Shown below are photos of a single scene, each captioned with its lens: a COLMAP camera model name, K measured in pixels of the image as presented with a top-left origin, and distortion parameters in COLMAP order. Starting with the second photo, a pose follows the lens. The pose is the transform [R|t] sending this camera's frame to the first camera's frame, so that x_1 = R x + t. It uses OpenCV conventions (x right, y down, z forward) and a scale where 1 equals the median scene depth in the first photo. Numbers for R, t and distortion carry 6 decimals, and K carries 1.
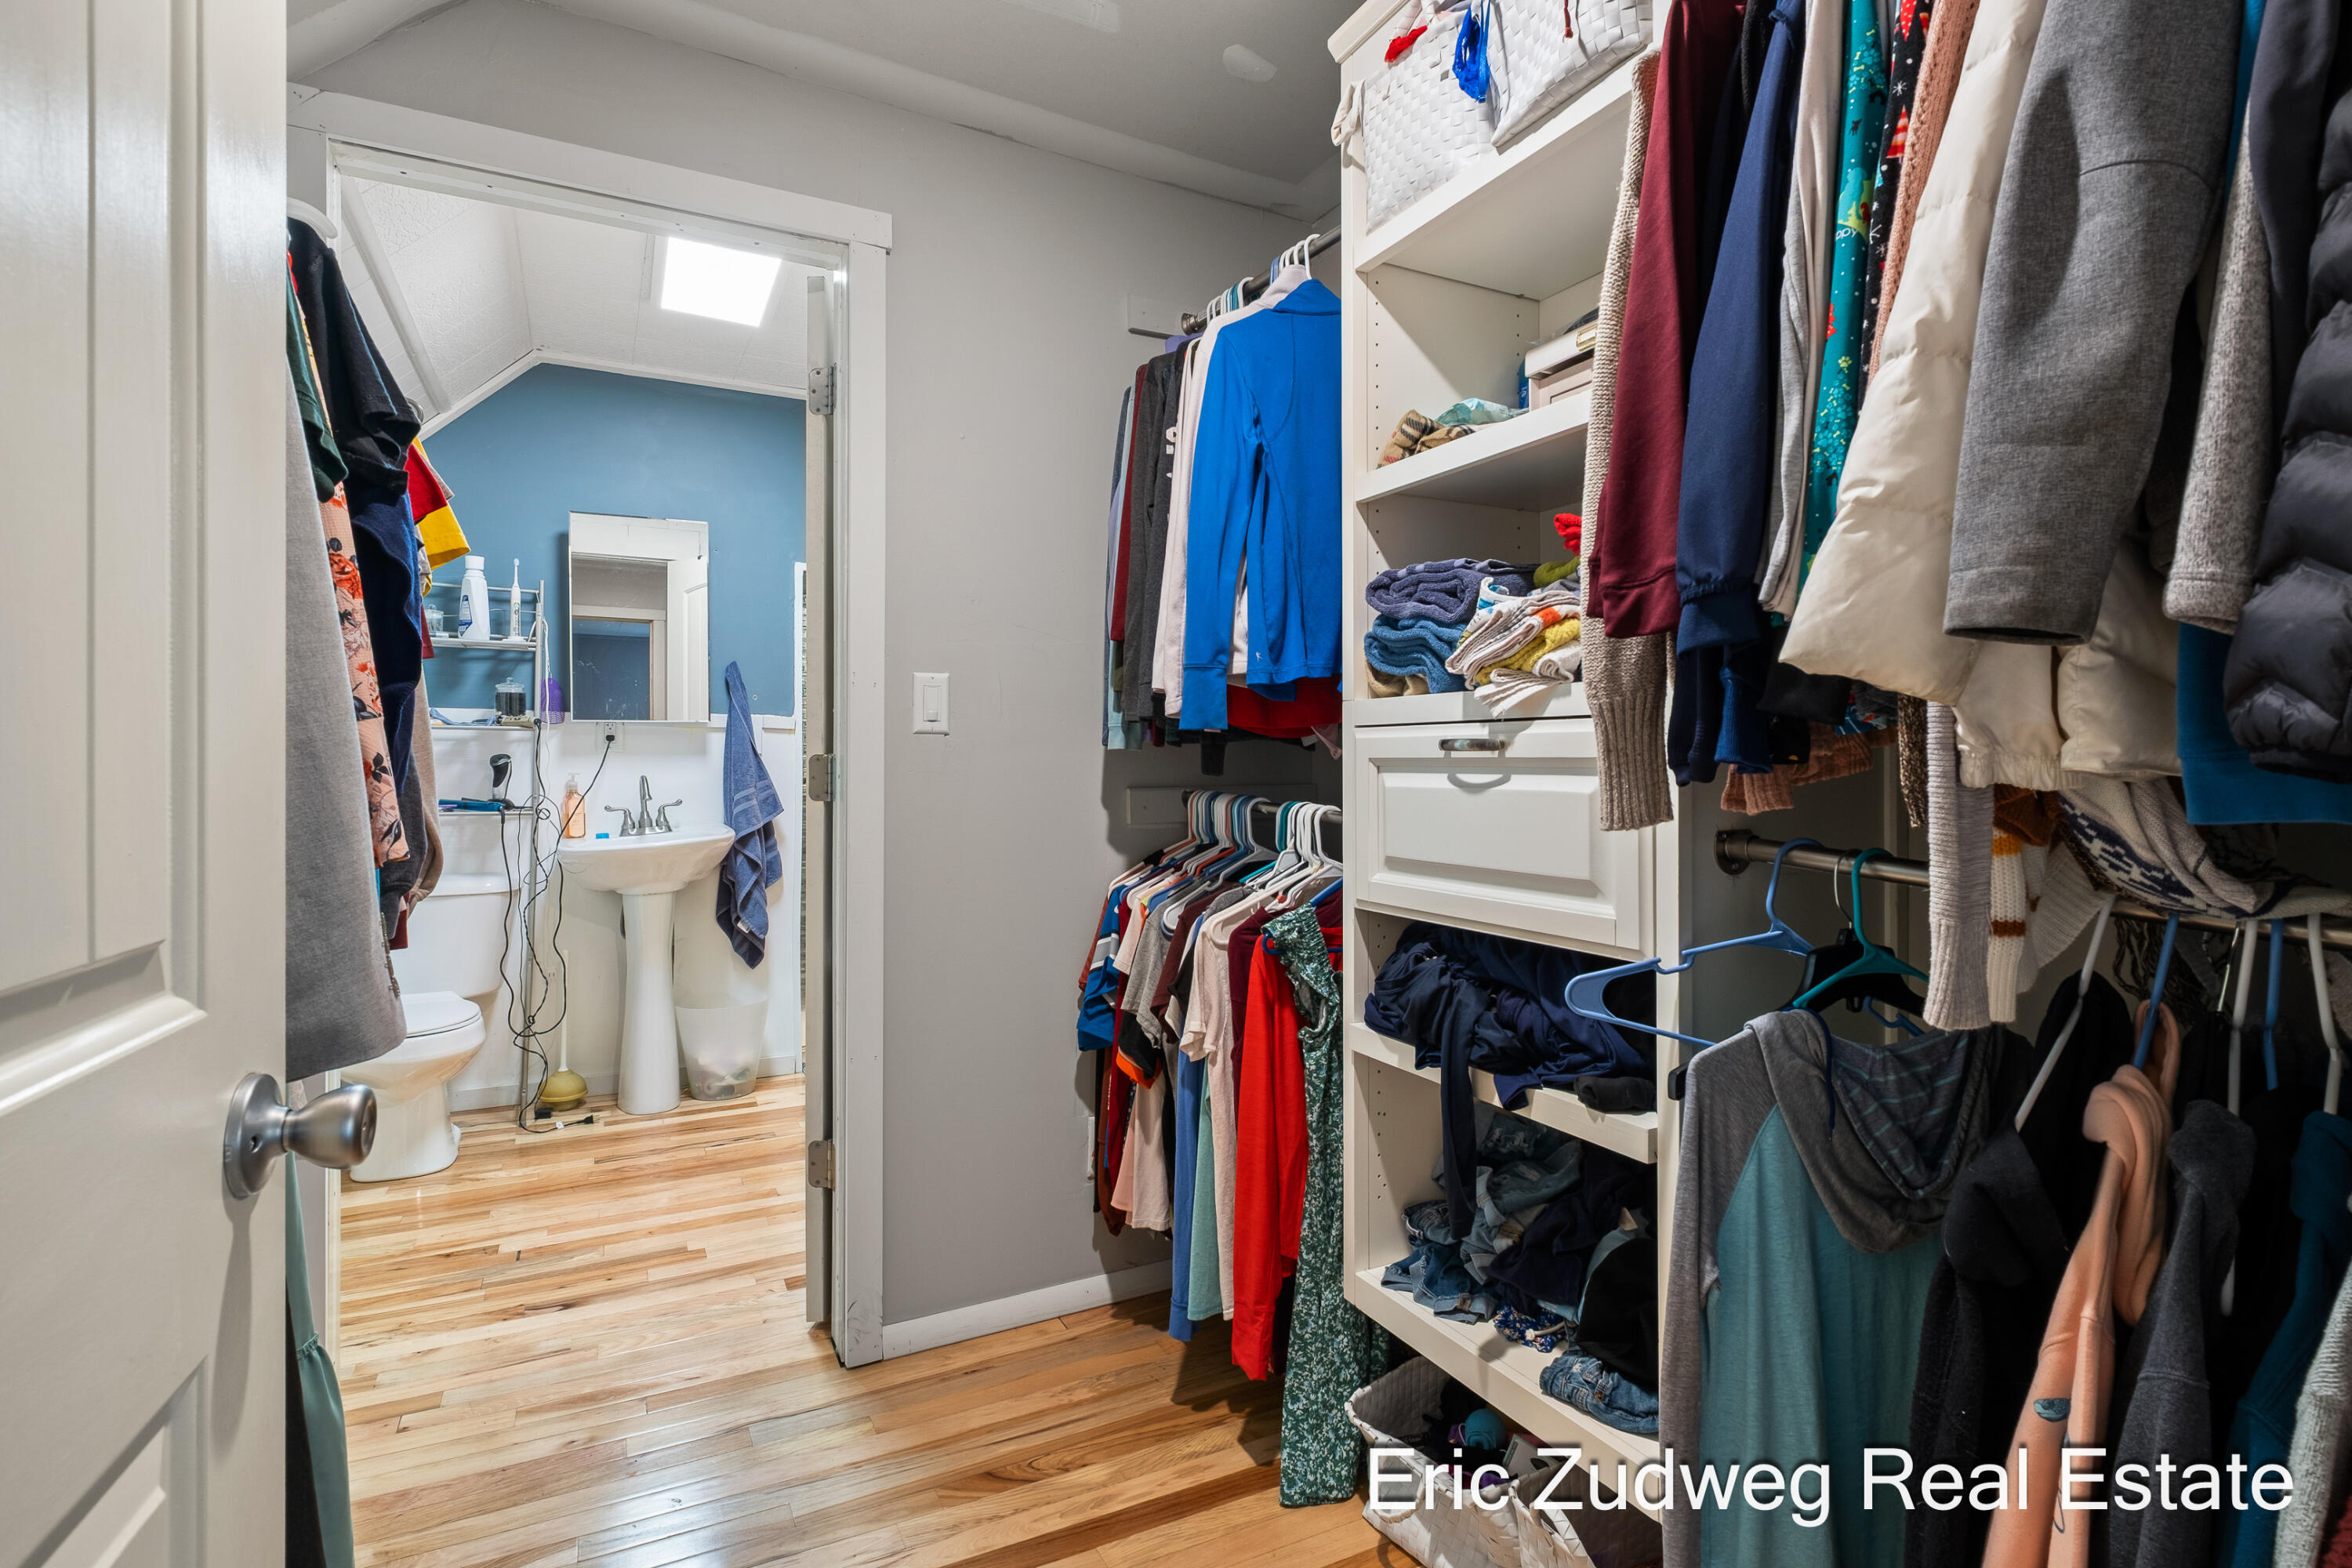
lens RADIAL K [[1100.3, 0, 1185.4], [0, 1100.3, 775.8], [0, 0, 1]] dist [-0.002109, -0.001703]
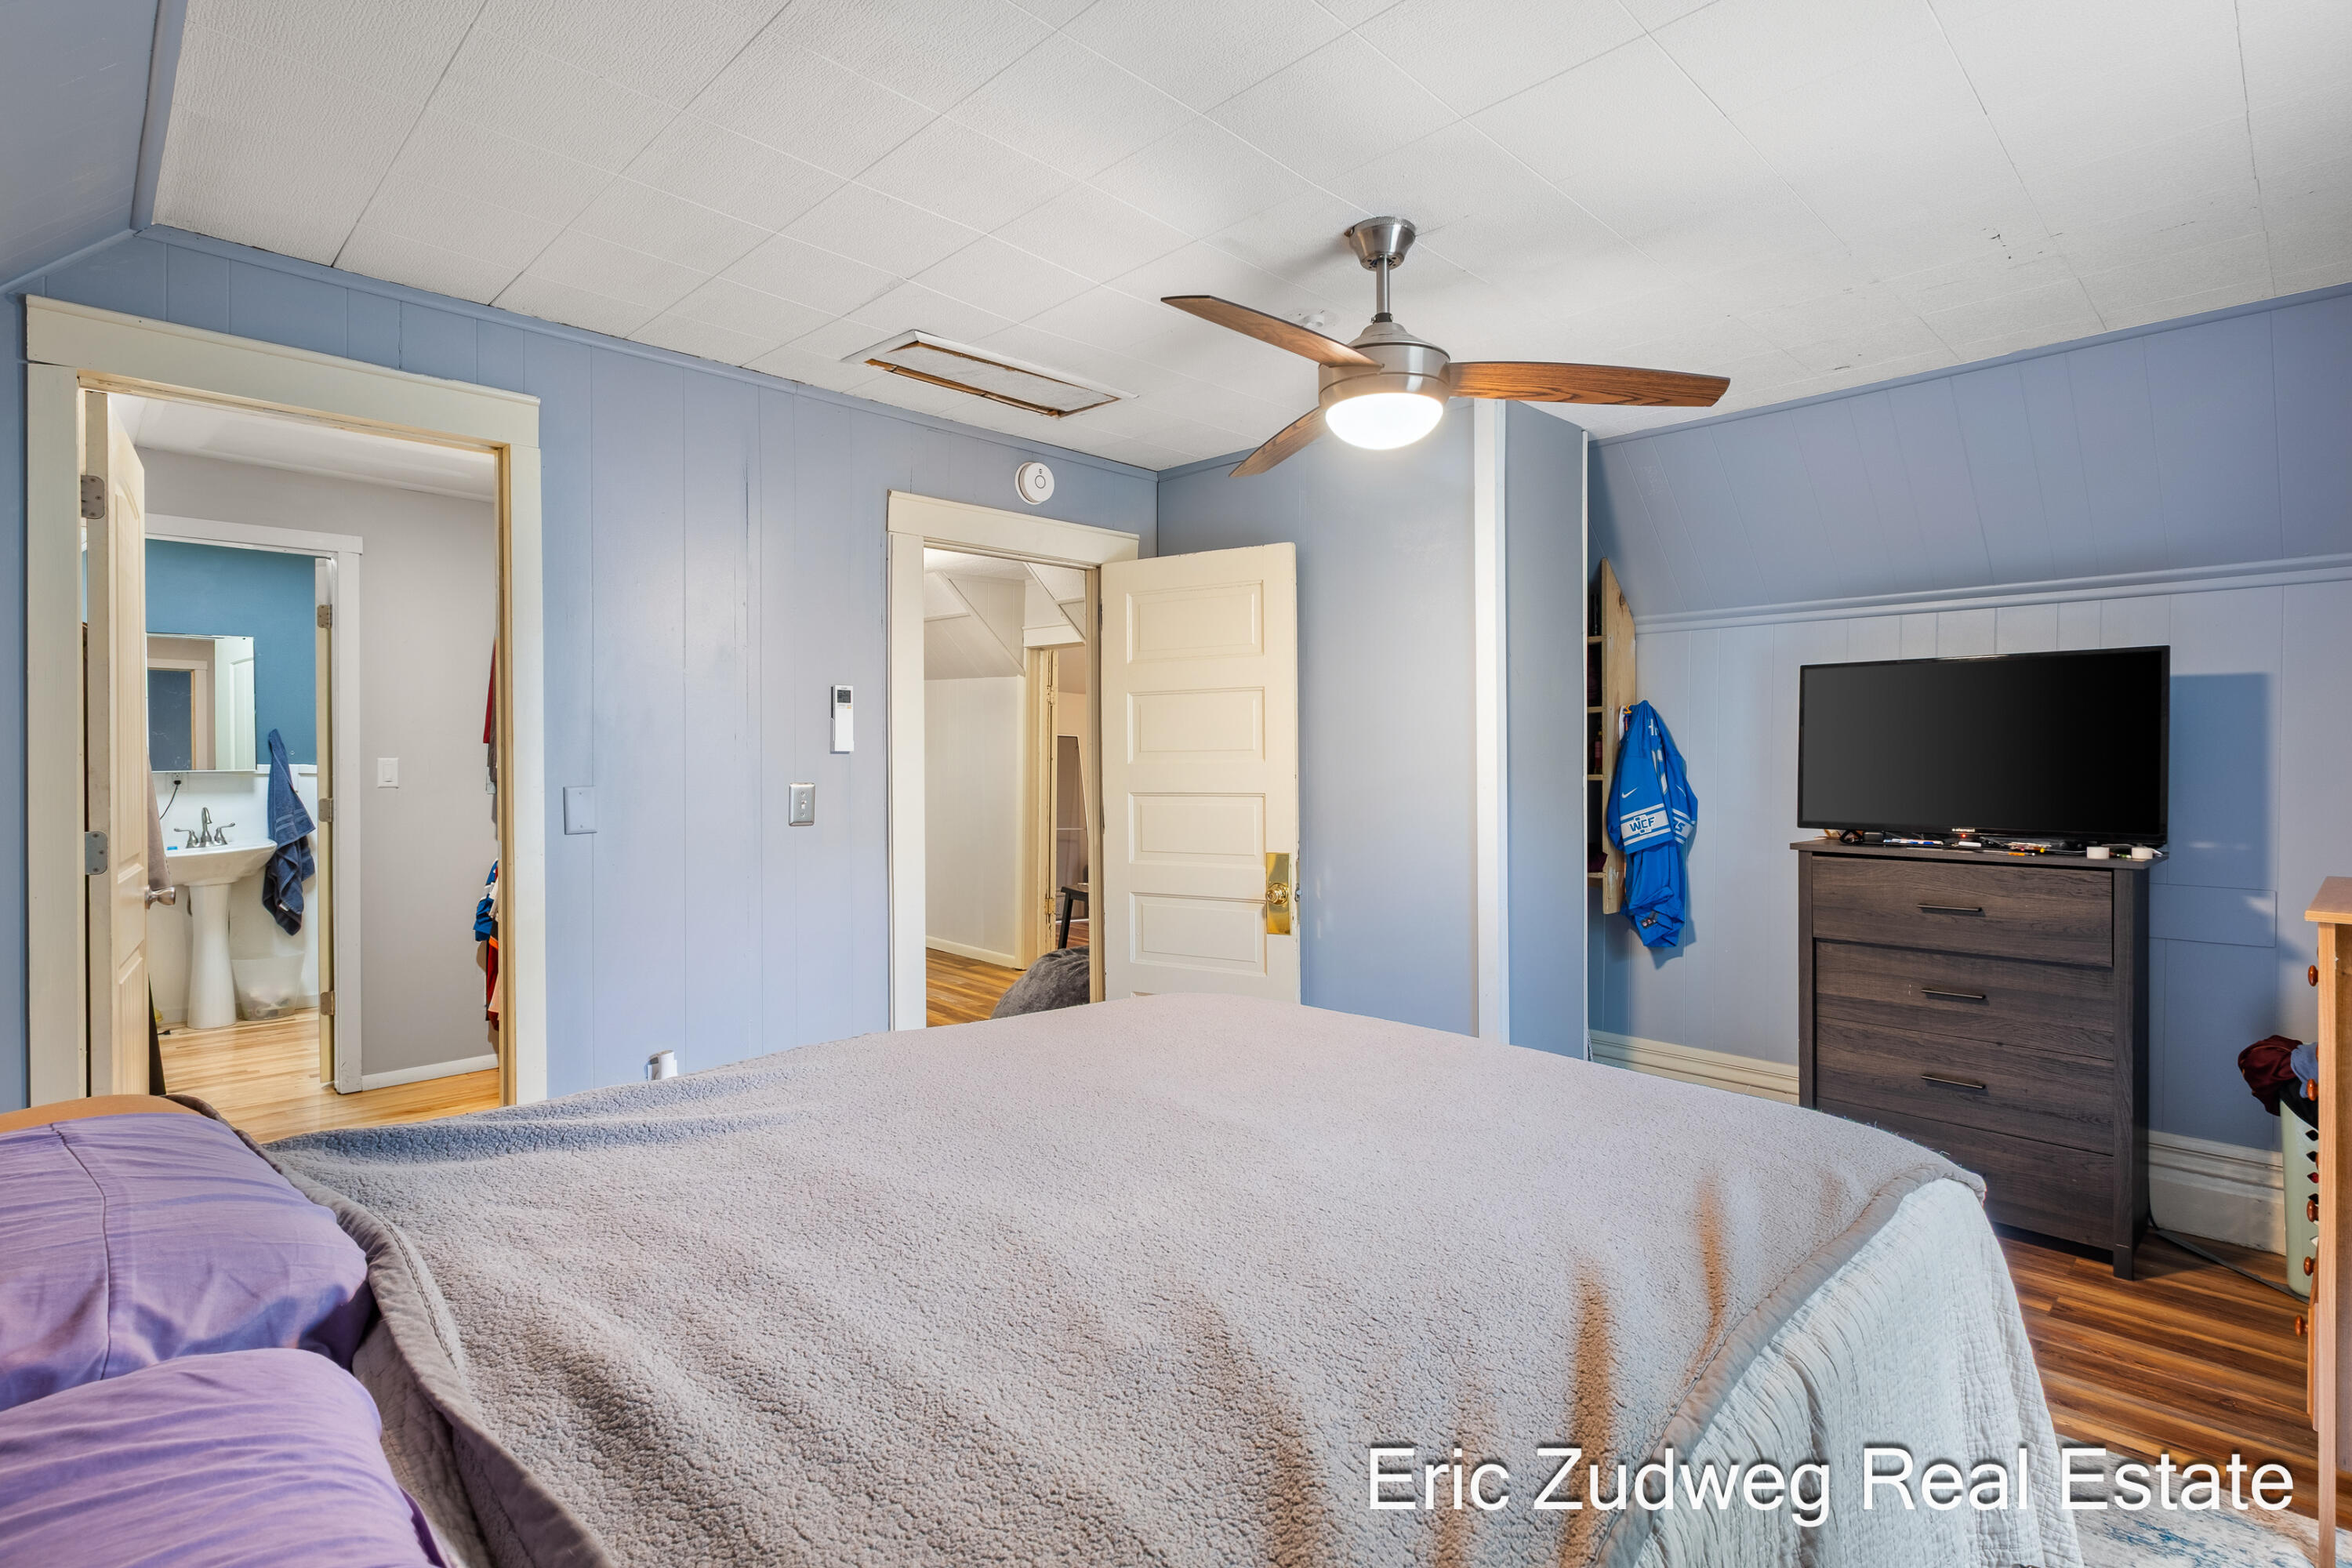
lens RADIAL K [[1100.3, 0, 1164.7], [0, 1100.3, 783.5], [0, 0, 1]] dist [-0.002109, -0.001703]
pose [[0.958544, -0.010082, 0.284765, 0.335431], [0.010791, 0.999941, -0.000919, -0.016983], [-0.284739, 0.003953, 0.958597, -0.805031]]
